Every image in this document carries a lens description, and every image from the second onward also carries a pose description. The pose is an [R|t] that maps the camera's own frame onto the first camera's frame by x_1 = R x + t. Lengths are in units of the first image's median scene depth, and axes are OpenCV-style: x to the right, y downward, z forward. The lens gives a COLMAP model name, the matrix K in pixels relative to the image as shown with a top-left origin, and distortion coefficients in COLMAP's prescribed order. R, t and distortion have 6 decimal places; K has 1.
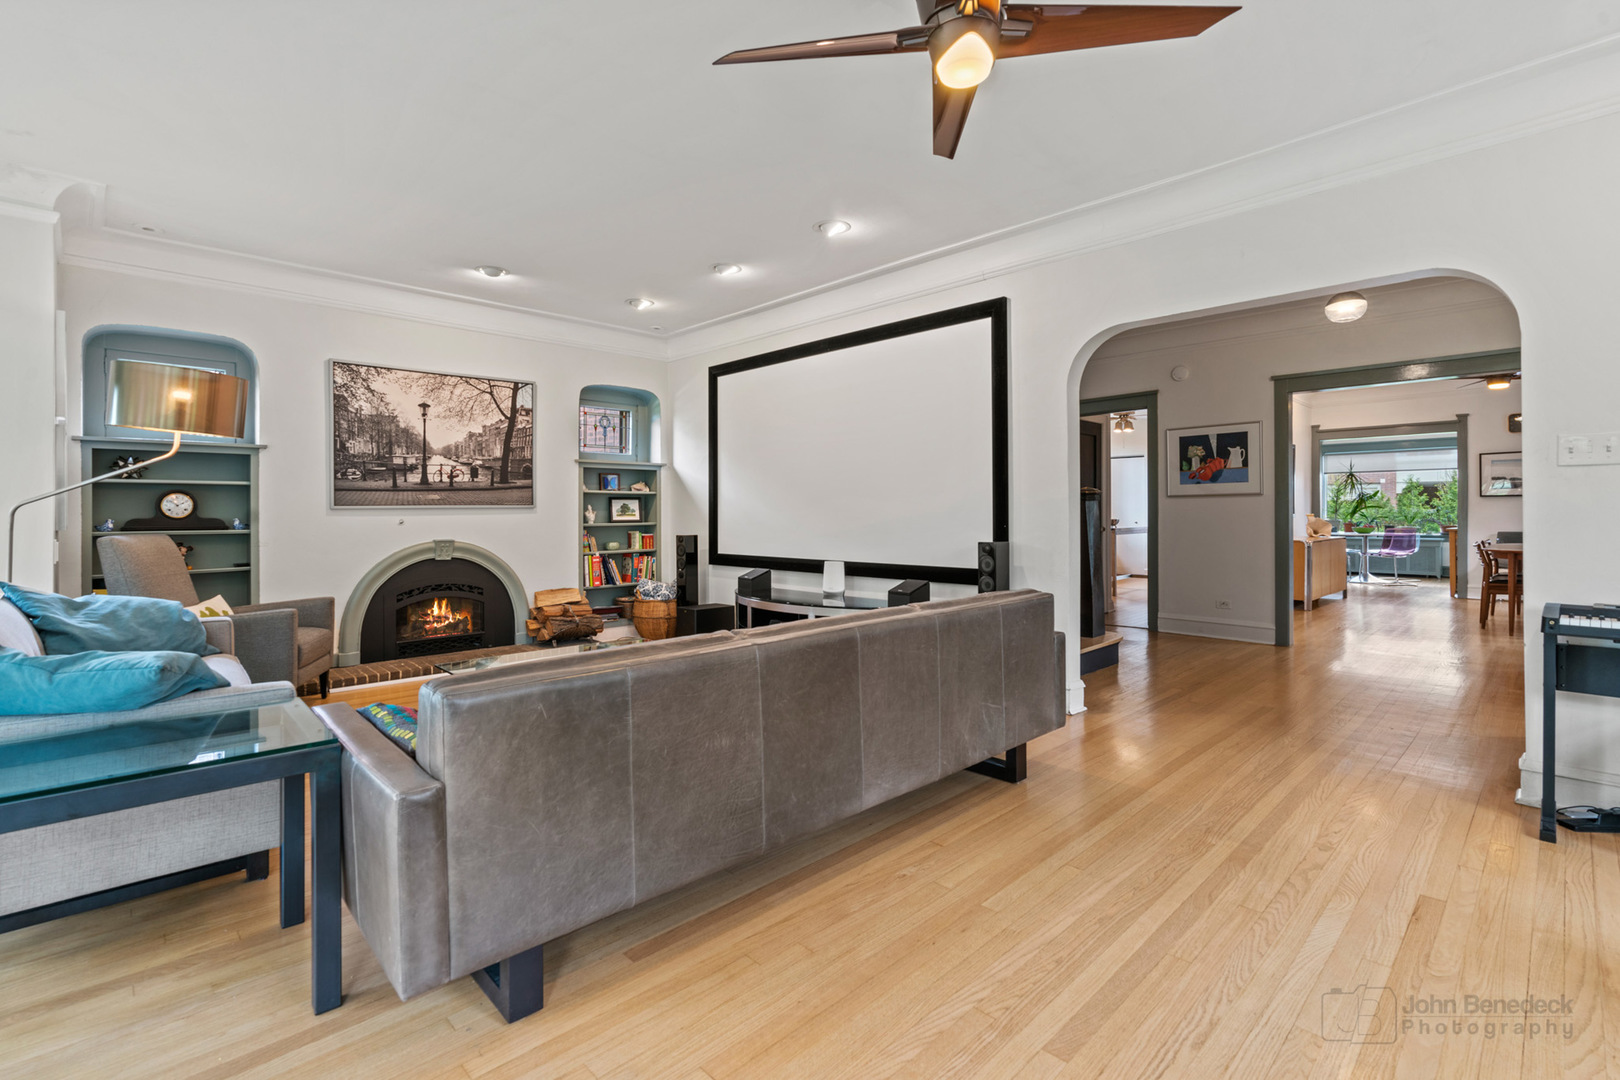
lens RADIAL K [[742.4, 0, 804.6], [0, 742.4, 514.5], [0, 0, 1]] dist [-0.010452, 0.005029]
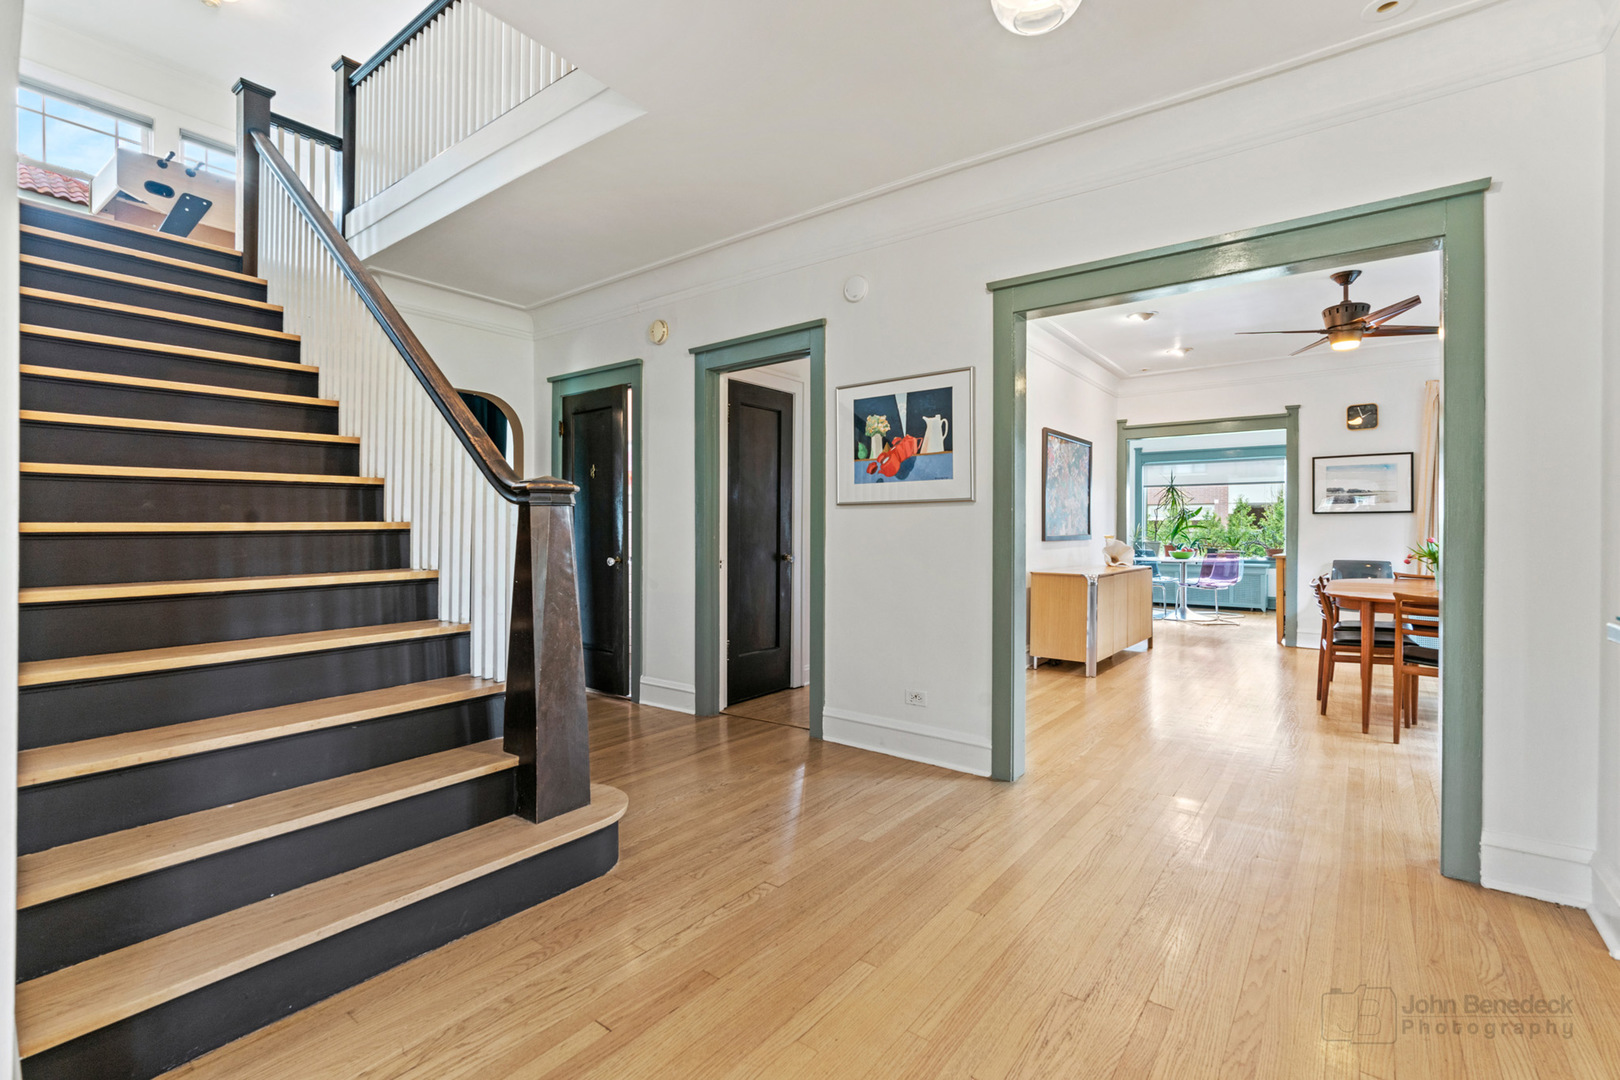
lens RADIAL K [[742.4, 0, 799.2], [0, 742.4, 531.4], [0, 0, 1]] dist [-0.010452, 0.005029]
pose [[0.989132, 0.006913, 0.146867, 0.408222], [-0.007133, 0.999974, 0.000968, -0.004398], [-0.146856, -0.002005, 0.989156, 0.473680]]
